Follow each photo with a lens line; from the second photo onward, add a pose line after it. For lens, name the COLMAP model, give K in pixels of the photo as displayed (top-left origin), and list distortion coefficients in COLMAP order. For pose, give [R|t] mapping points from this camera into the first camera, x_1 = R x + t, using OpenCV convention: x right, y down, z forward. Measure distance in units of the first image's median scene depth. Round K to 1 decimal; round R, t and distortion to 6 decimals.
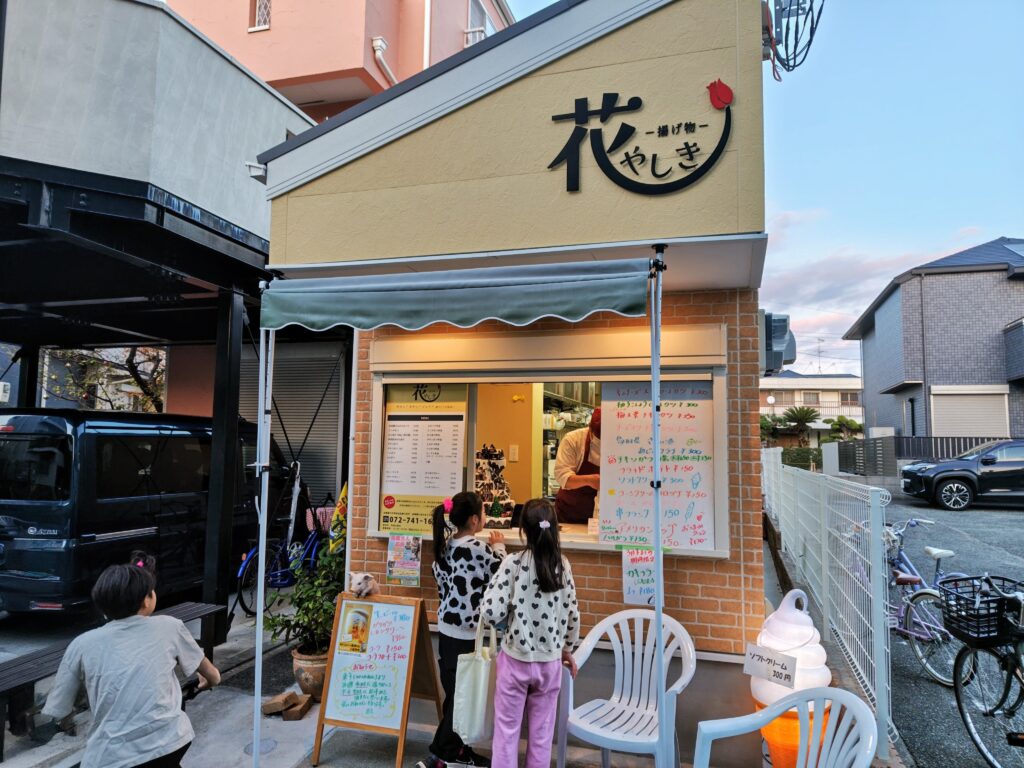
lens RADIAL K [[699.6, 0, 512.0], [0, 699.6, 384.0], [0, 0, 1]] dist [0.030871, 0.001926]
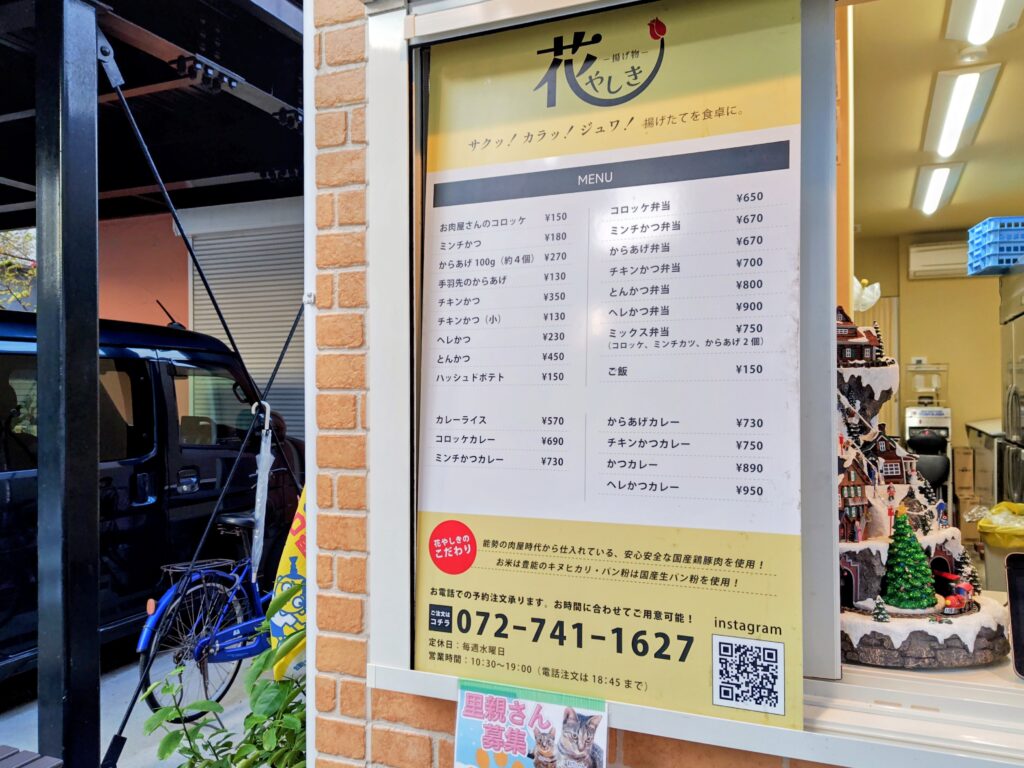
lens RADIAL K [[822.3, 0, 512.0], [0, 822.3, 384.0], [0, 0, 1]] dist [0.001044, 0.000343]
pose [[0.994215, -0.019865, -0.105558, -0.126141], [0.028532, 0.996286, 0.081244, 0.093133], [0.103552, -0.083786, 0.991089, 0.739818]]
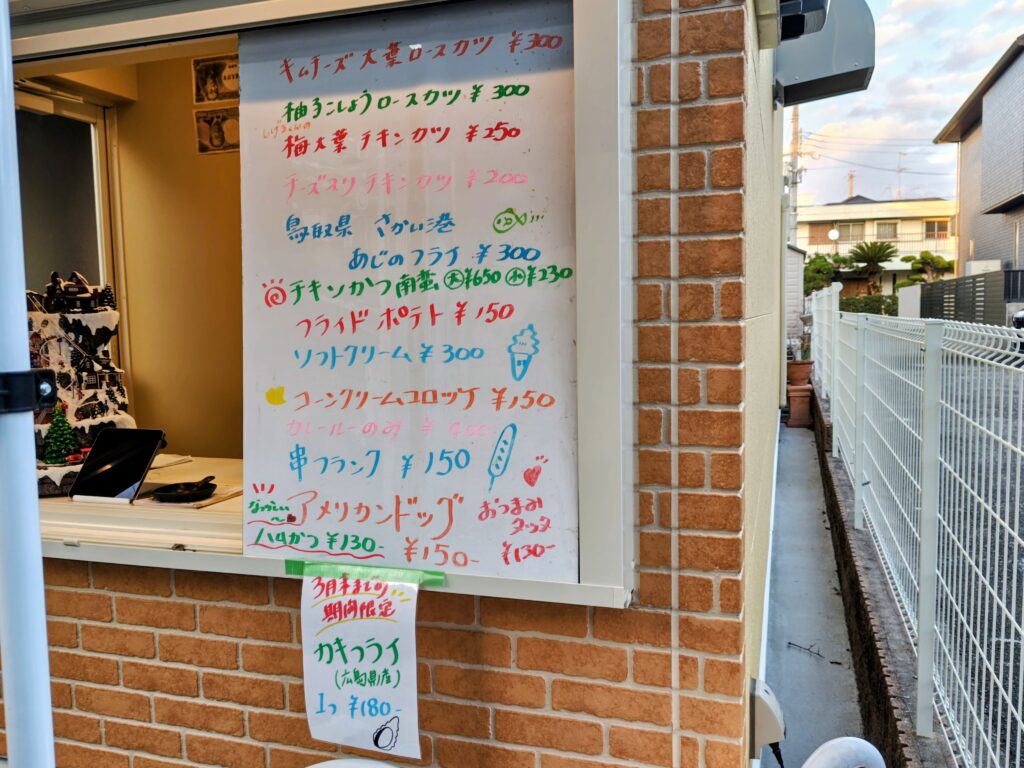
lens RADIAL K [[835.0, 0, 512.0], [0, 835.0, 384.0], [0, 0, 1]] dist [0.021996, -0.008151]
pose [[0.999333, -0.032660, -0.016356, 0.233481], [0.035039, 0.983654, 0.176628, 0.078986], [0.010320, -0.177083, 0.984142, 0.579606]]
